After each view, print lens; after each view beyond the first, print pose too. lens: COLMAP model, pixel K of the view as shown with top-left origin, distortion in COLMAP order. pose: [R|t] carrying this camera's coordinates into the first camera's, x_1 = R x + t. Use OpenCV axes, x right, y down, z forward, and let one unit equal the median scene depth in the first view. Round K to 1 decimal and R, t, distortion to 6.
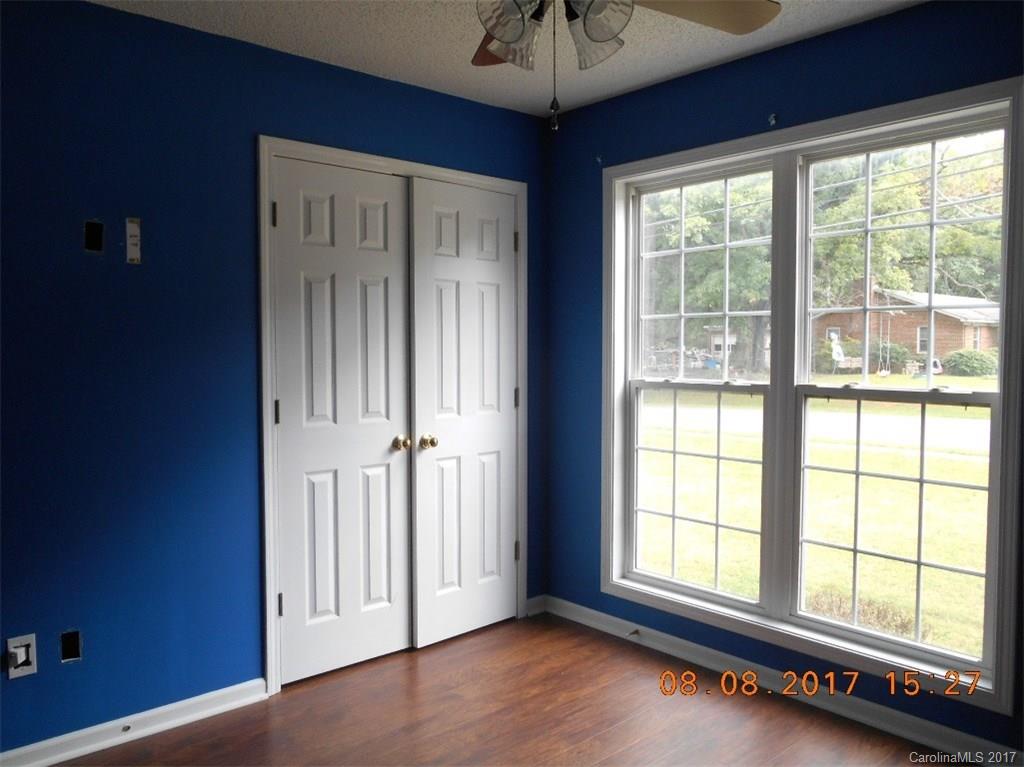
lens RADIAL K [[786.8, 0, 512.0], [0, 786.8, 383.5], [0, 0, 1]] dist [-0.032825, -0.000913]
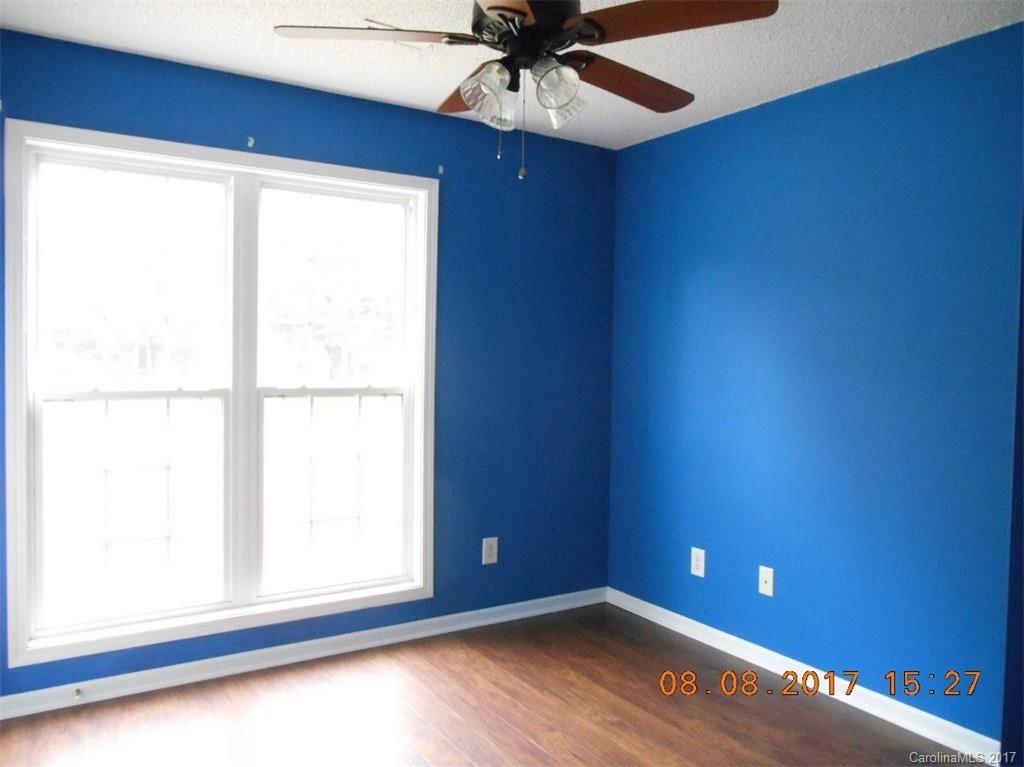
lens RADIAL K [[786.8, 0, 512.0], [0, 786.8, 383.5], [0, 0, 1]] dist [-0.032825, -0.000913]
pose [[0.161469, -0.044347, 0.985881, -0.679029], [0.028075, 0.998792, 0.040330, -0.038440], [-0.986478, 0.021167, 0.162519, 0.474804]]
